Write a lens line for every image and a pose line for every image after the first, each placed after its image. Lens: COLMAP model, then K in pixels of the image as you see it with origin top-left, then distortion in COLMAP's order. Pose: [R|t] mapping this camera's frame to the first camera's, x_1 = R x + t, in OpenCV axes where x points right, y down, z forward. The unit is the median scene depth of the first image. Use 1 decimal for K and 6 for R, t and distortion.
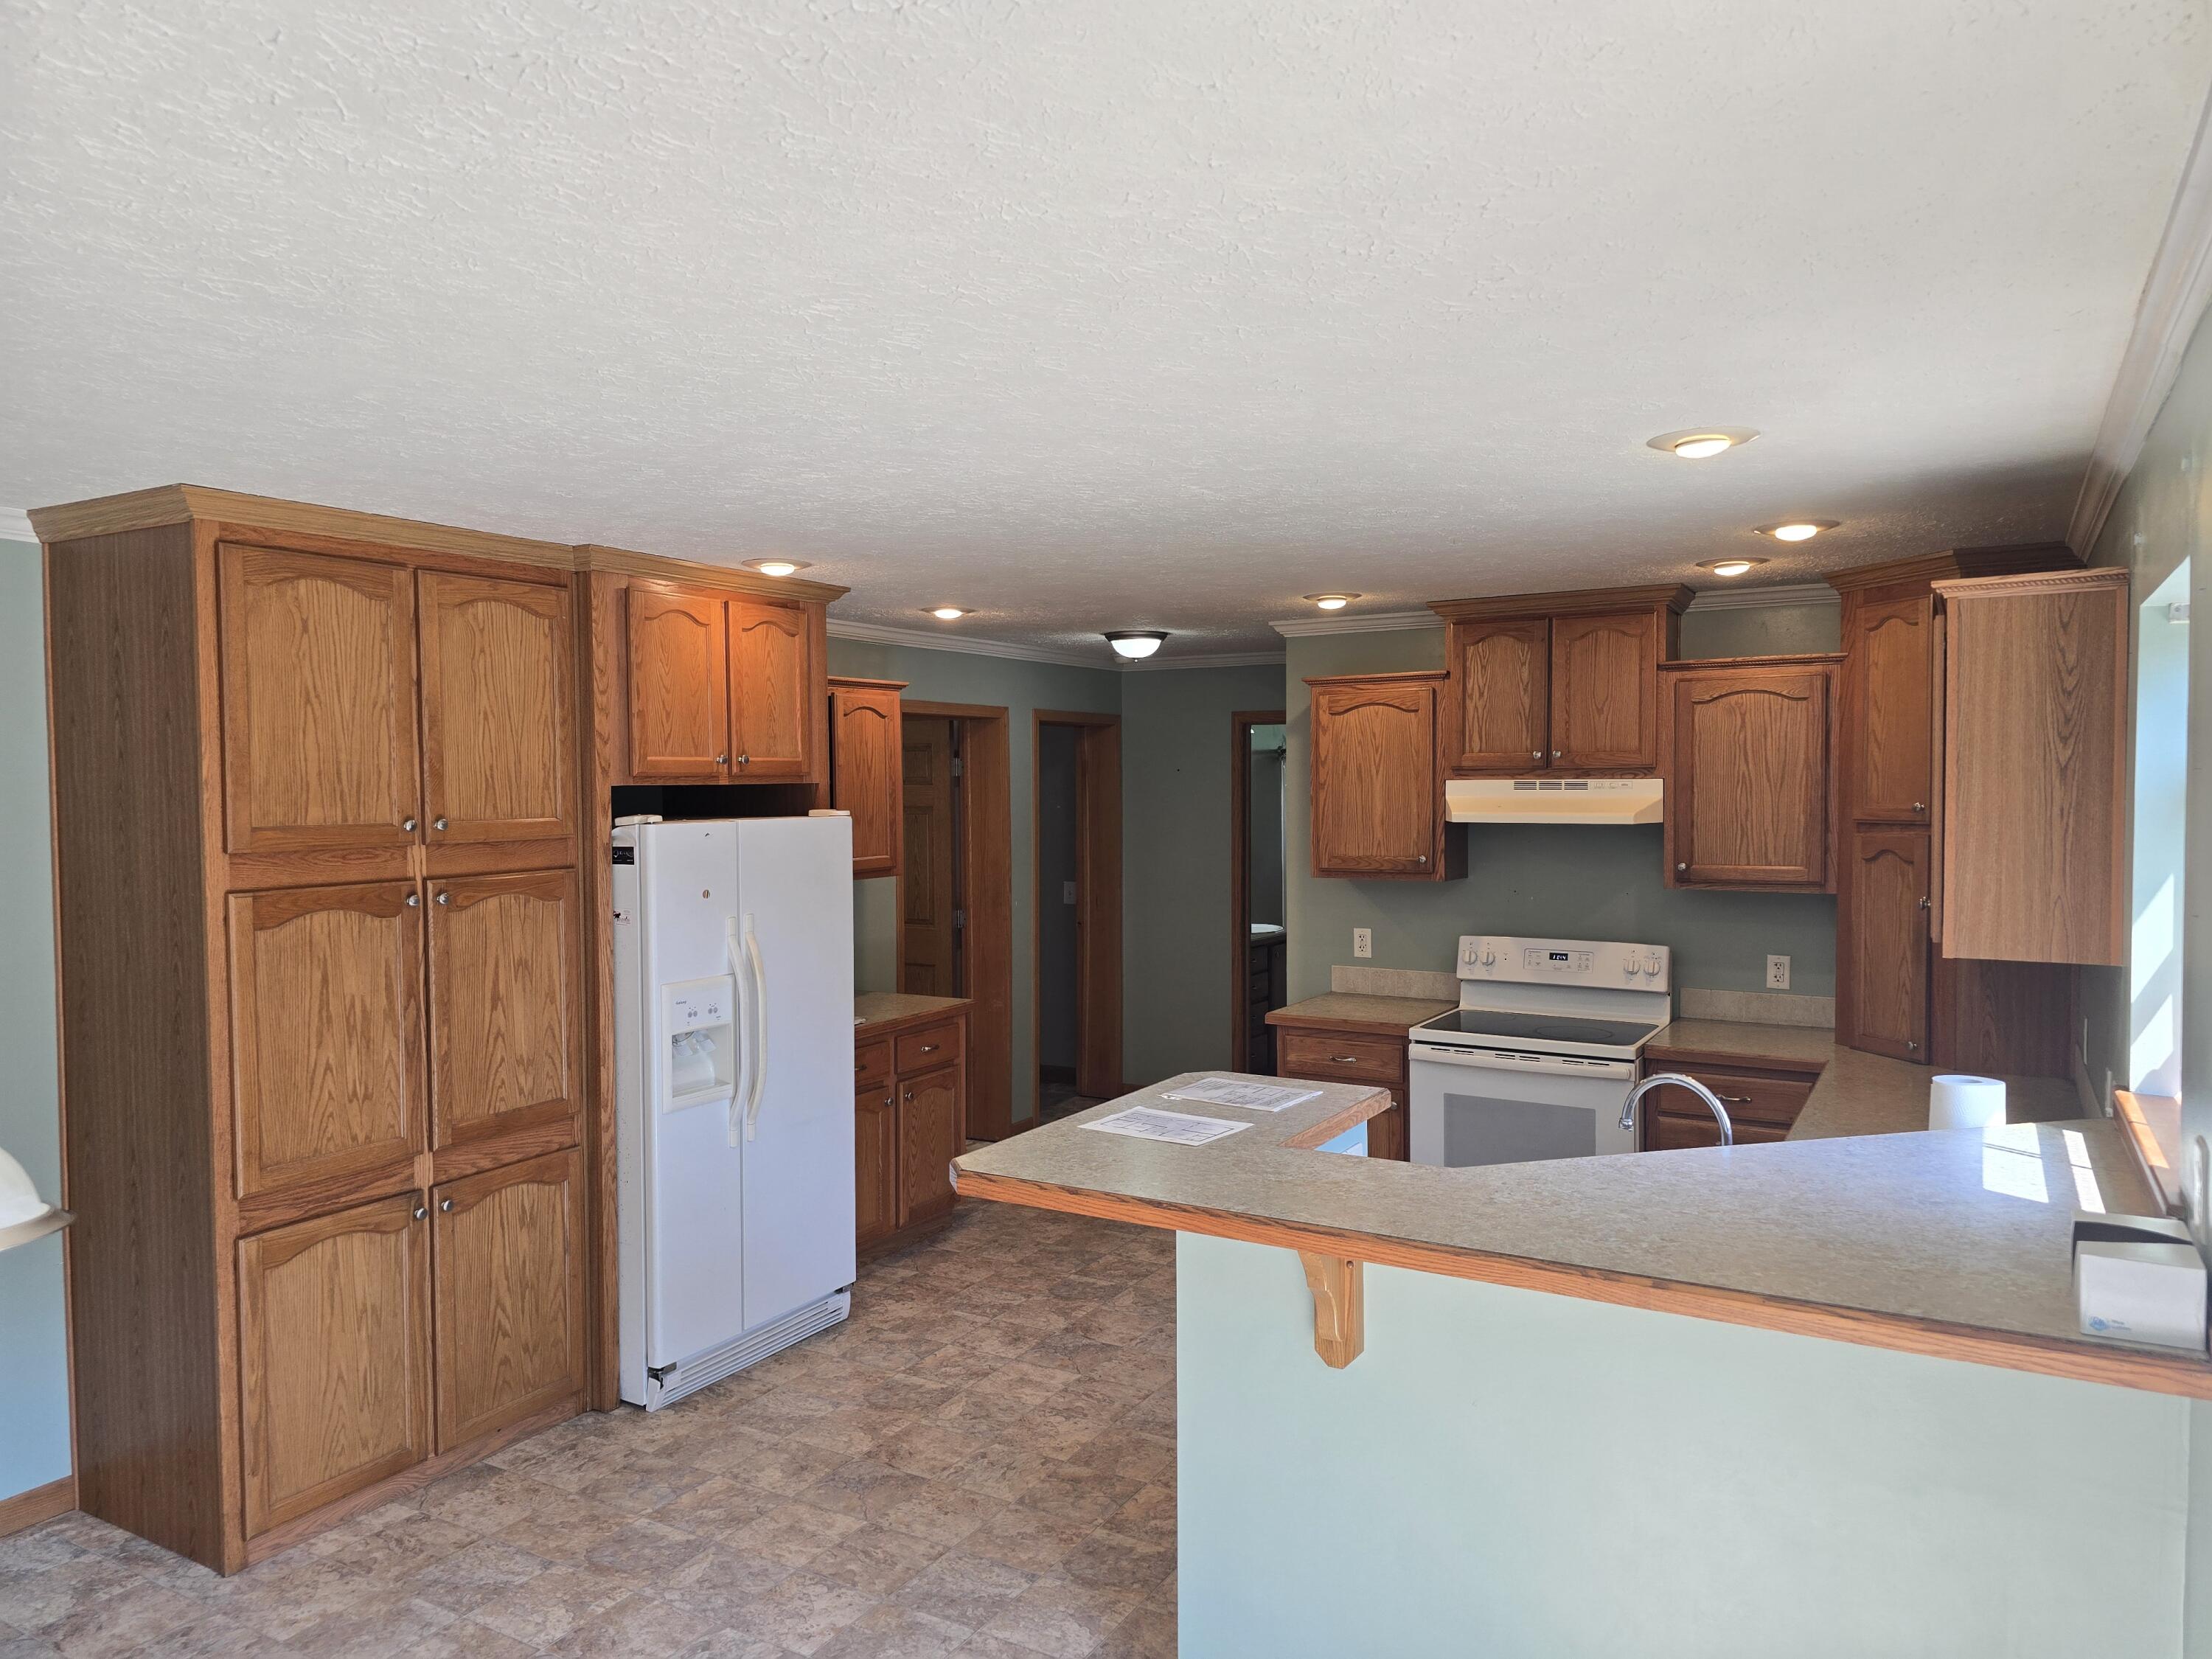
lens RADIAL K [[1490.1, 0, 1100.1], [0, 1490.1, 823.5], [0, 0, 1]] dist [0.046732, -0.019220]
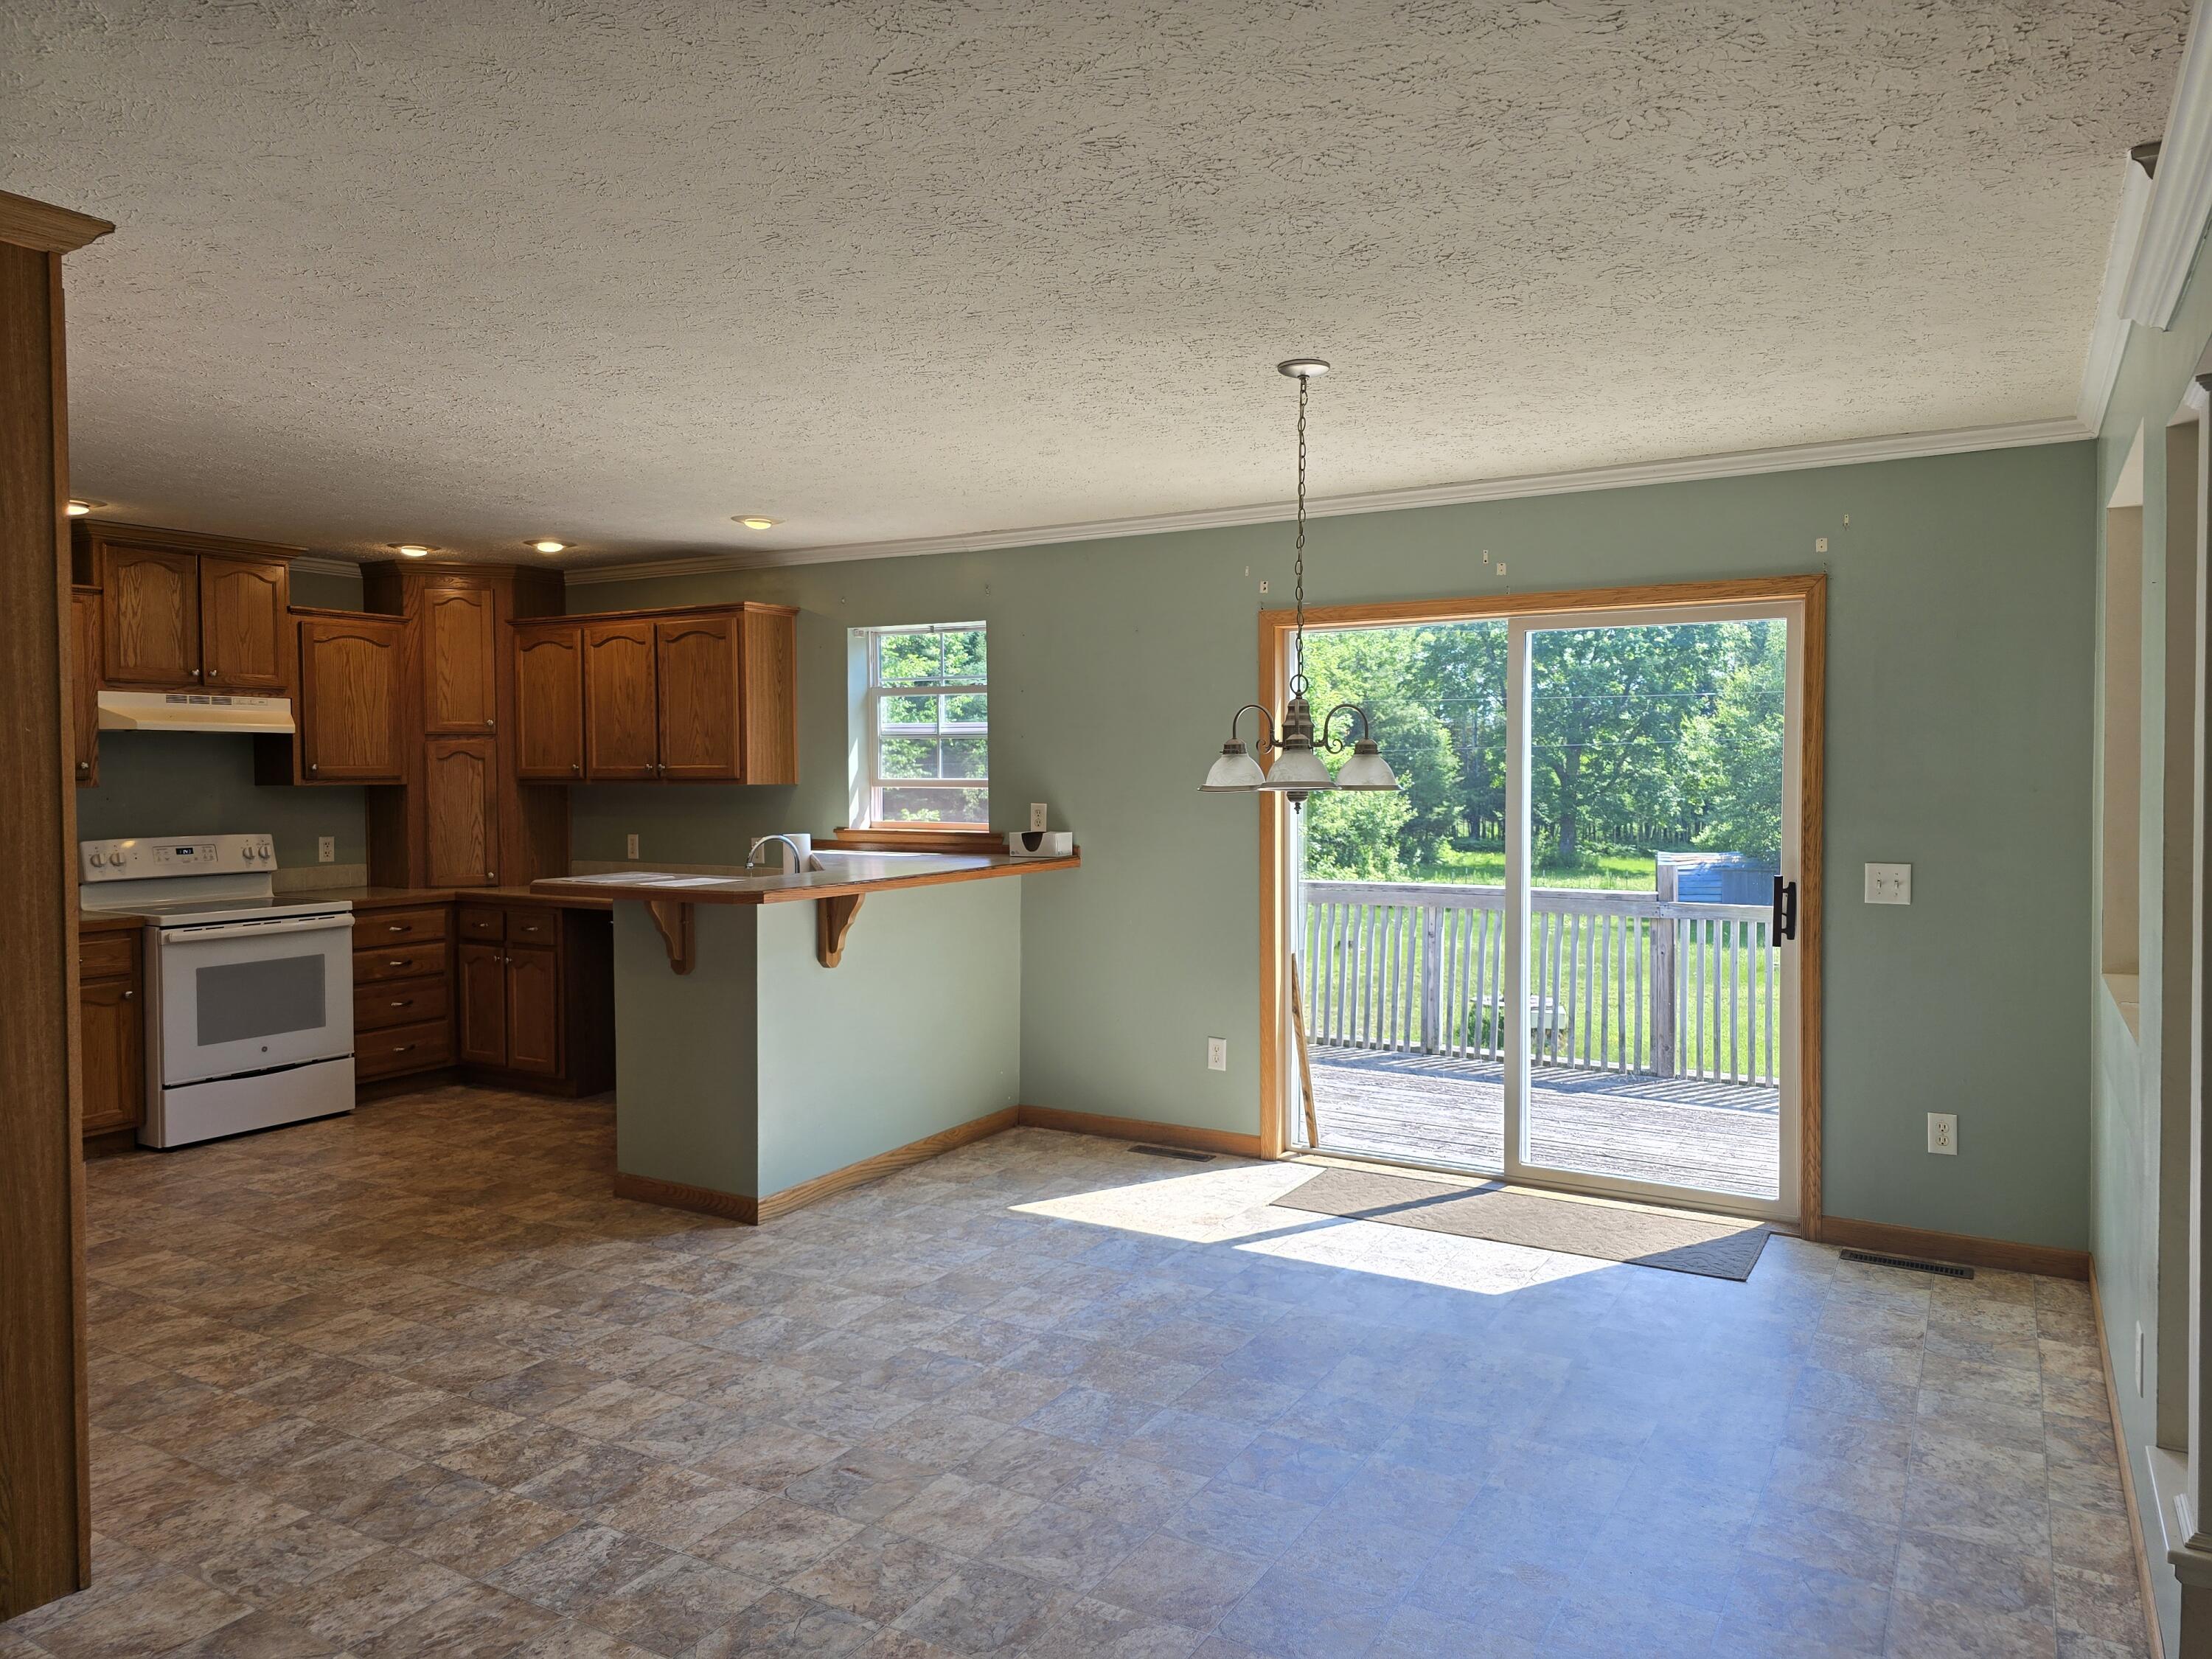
lens RADIAL K [[1490.1, 0, 1143.0], [0, 1490.1, 823.3], [0, 0, 1]] dist [0.046732, -0.019220]
pose [[-0.011218, -0.028841, 0.999521, -0.930351], [0.034477, 0.998978, 0.029213, 0.064241], [-0.999343, 0.034789, -0.010213, 0.302757]]
